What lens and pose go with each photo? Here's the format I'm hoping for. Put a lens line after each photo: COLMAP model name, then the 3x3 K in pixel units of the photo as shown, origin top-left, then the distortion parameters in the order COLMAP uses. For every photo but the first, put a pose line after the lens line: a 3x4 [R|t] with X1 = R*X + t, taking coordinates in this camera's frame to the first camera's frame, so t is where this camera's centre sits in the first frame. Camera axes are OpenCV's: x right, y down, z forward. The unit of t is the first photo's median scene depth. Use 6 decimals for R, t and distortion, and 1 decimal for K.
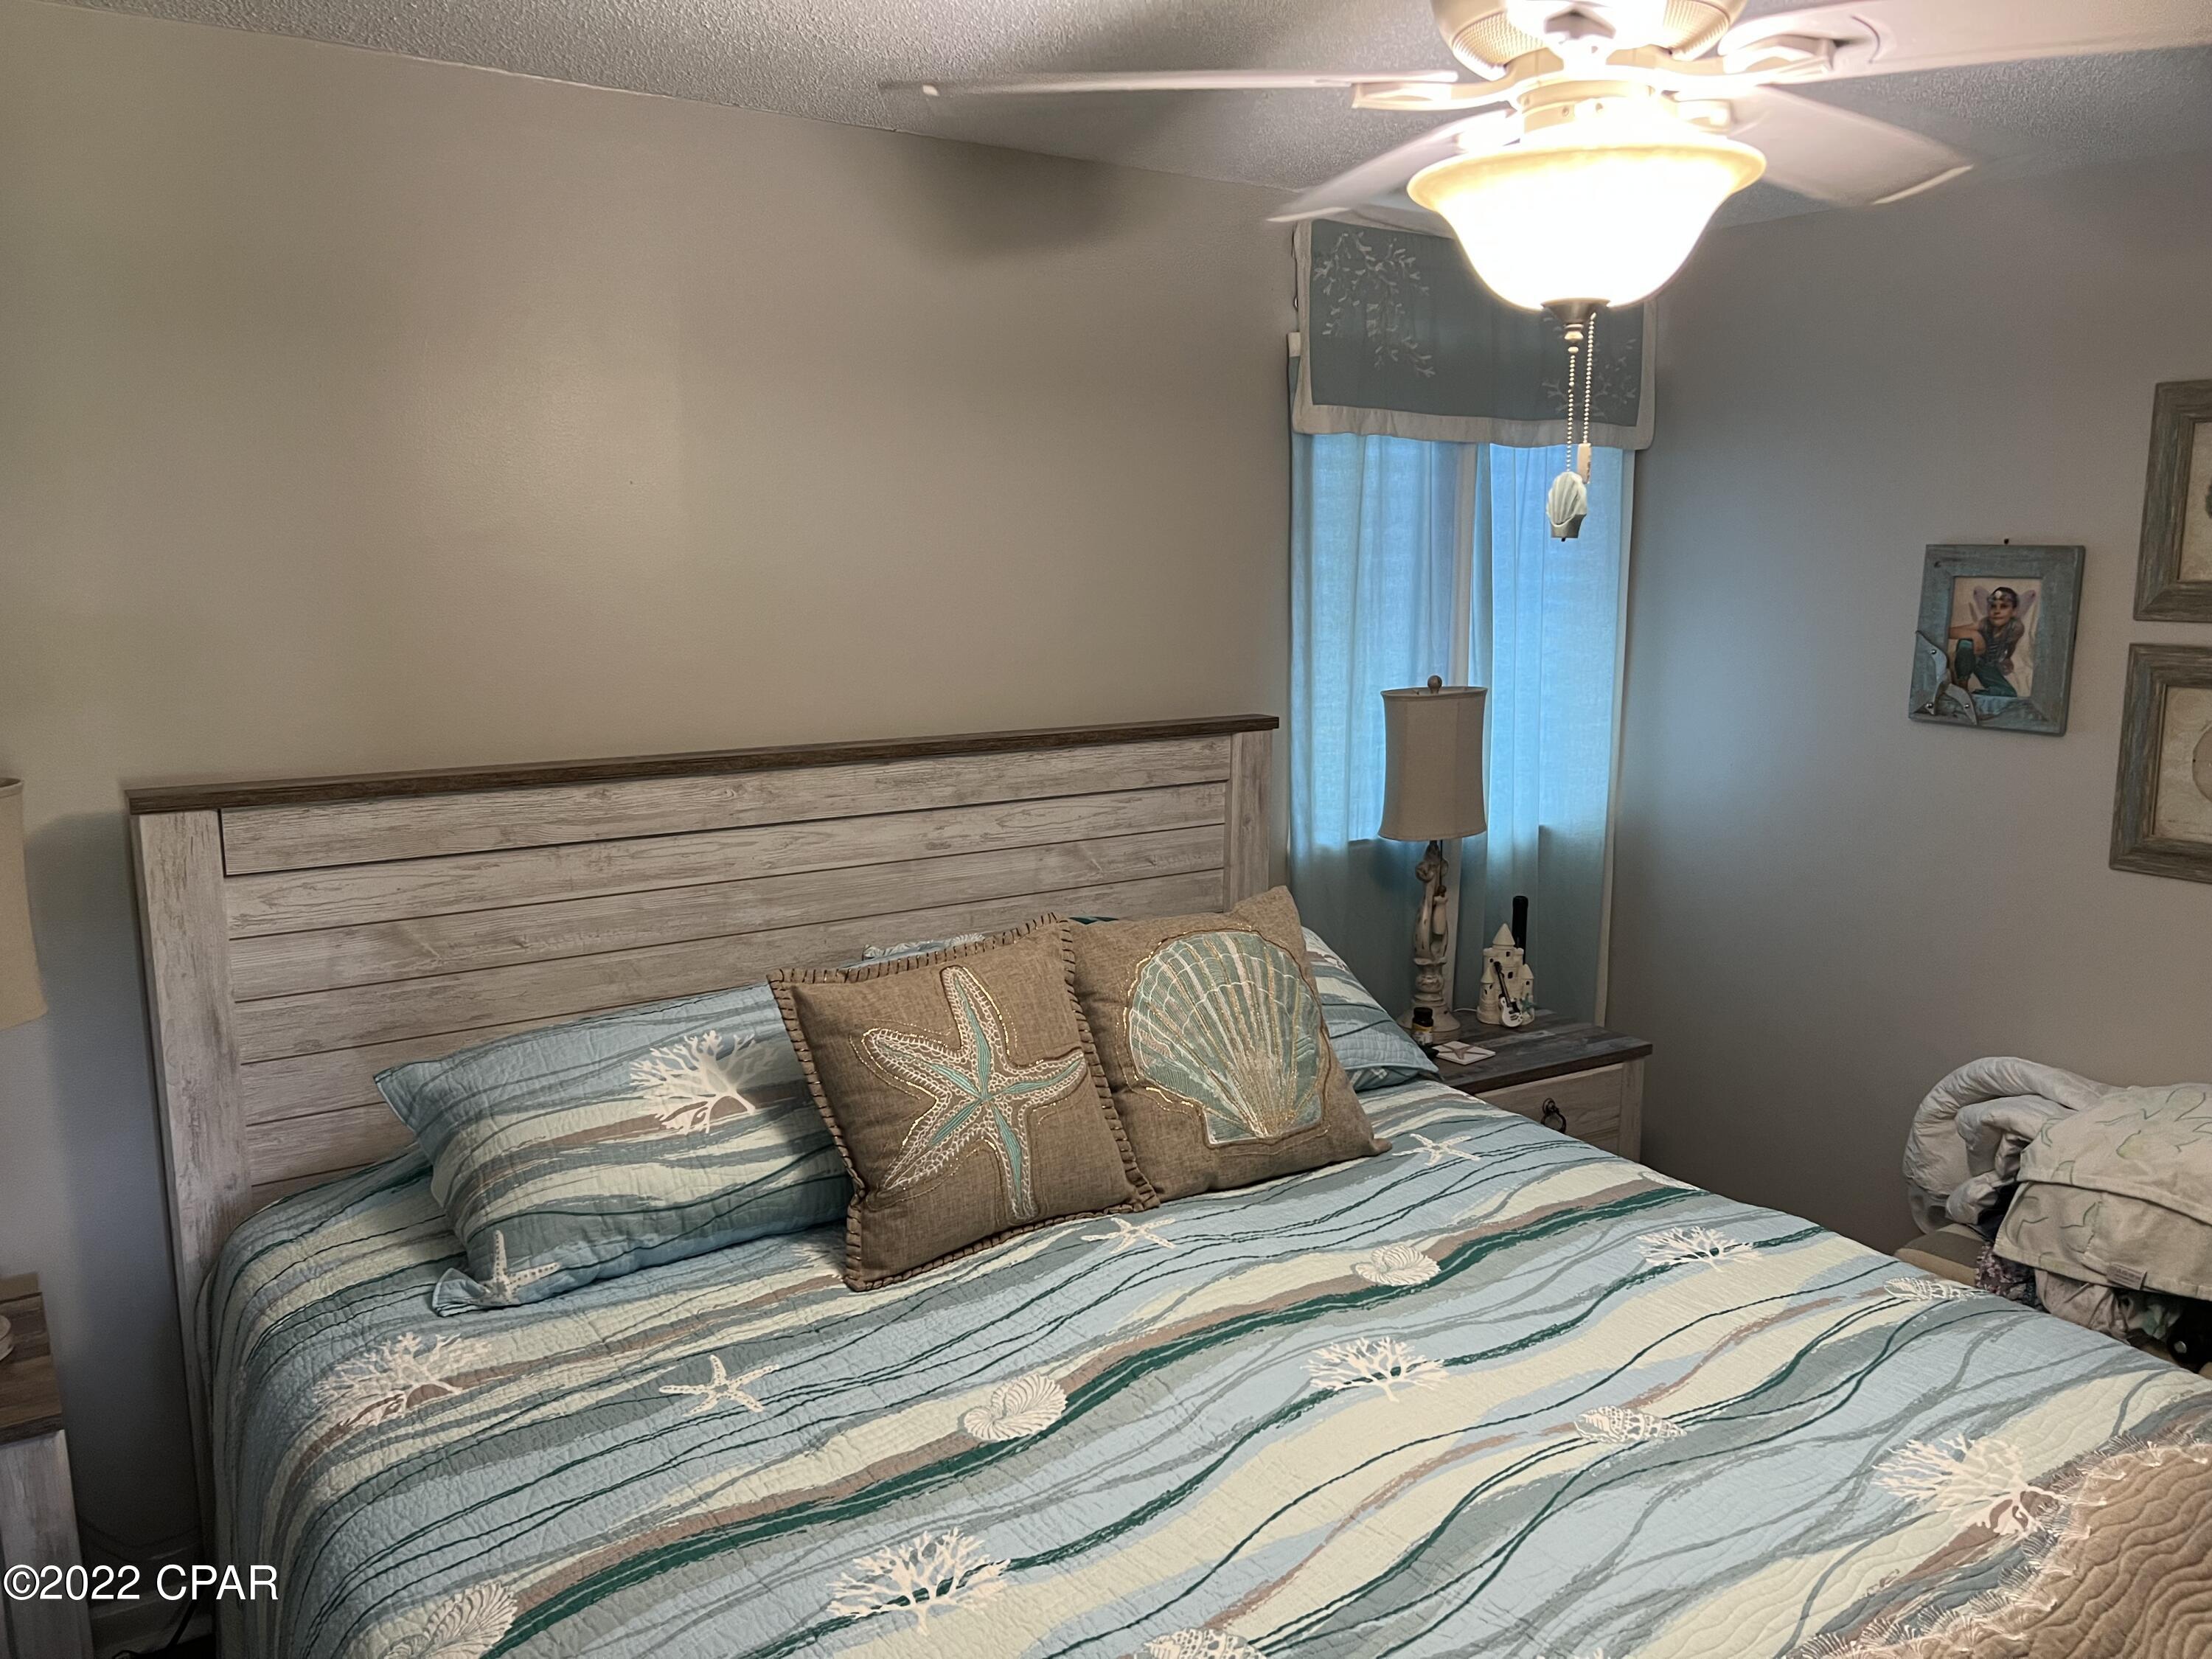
lens RADIAL K [[1679.8, 0, 1116.5], [0, 1679.8, 835.3], [0, 0, 1]] dist [0.047181, -0.045390]
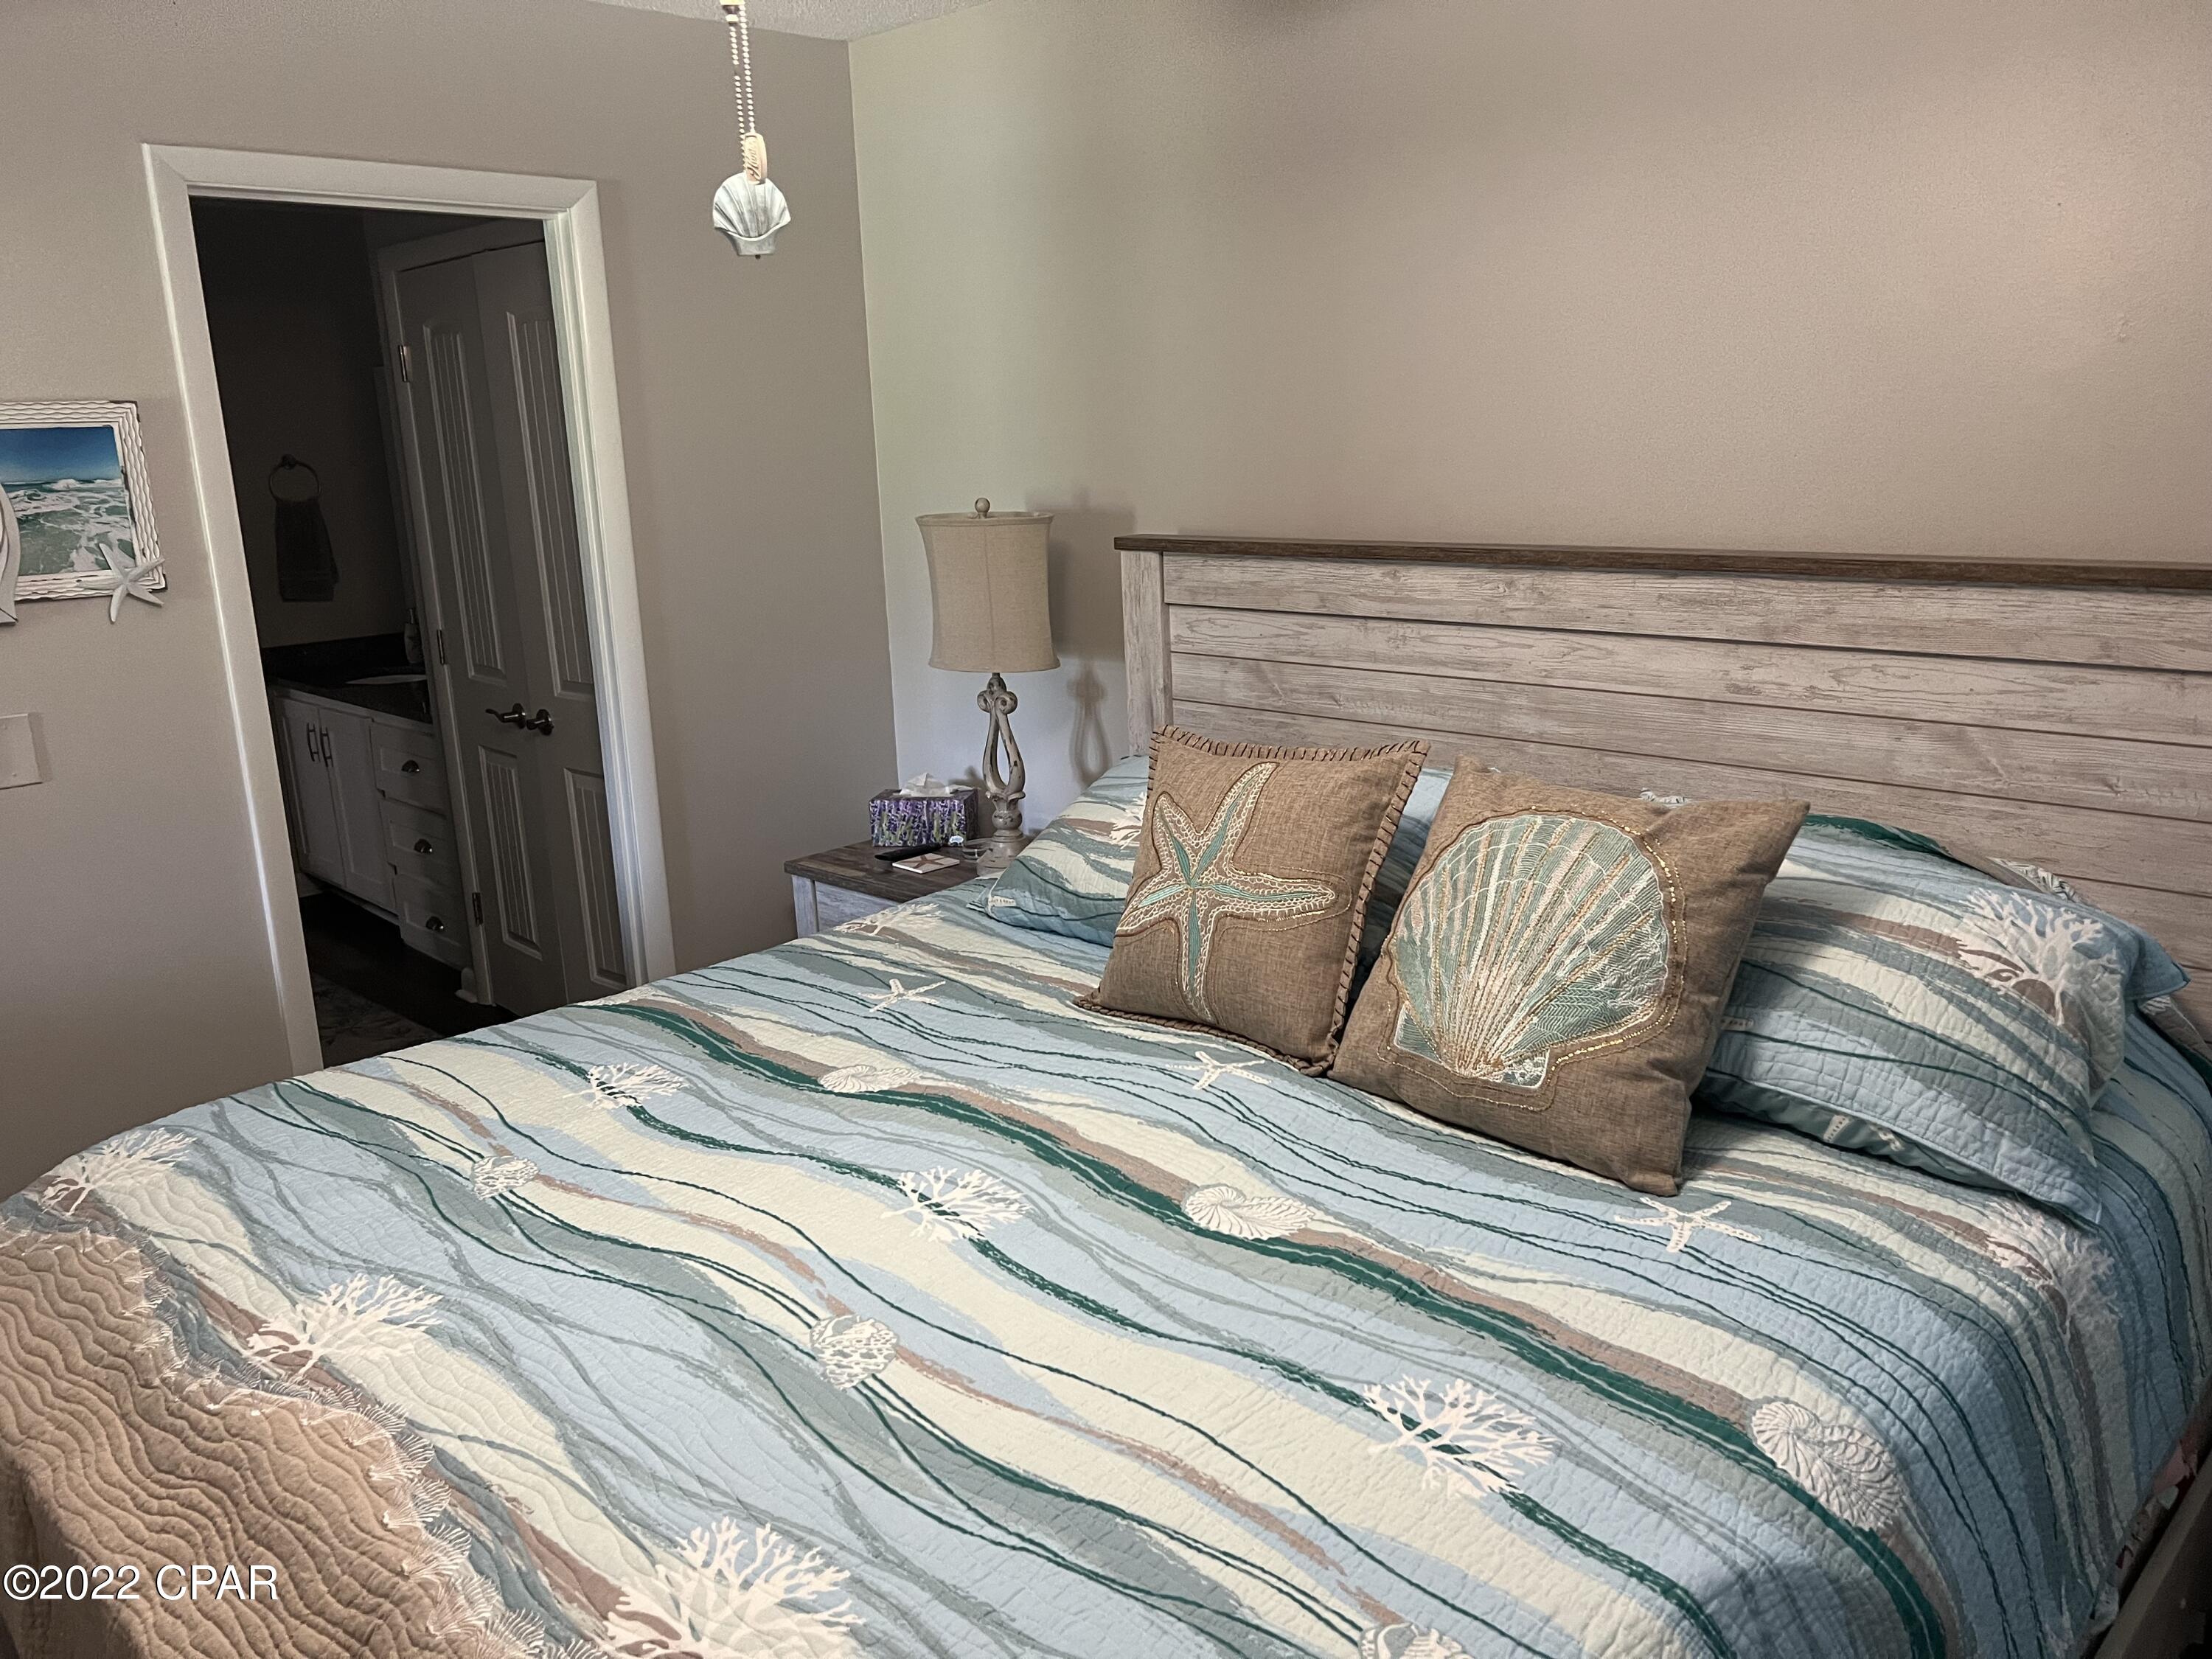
lens RADIAL K [[1679.8, 0, 1116.7], [0, 1679.8, 824.2], [0, 0, 1]] dist [0.047181, -0.045390]
pose [[0.178810, 0.218009, -0.959427, 0.835821], [-0.136817, 0.971178, 0.195180, -0.063784], [0.974324, 0.096366, 0.203484, 0.731991]]
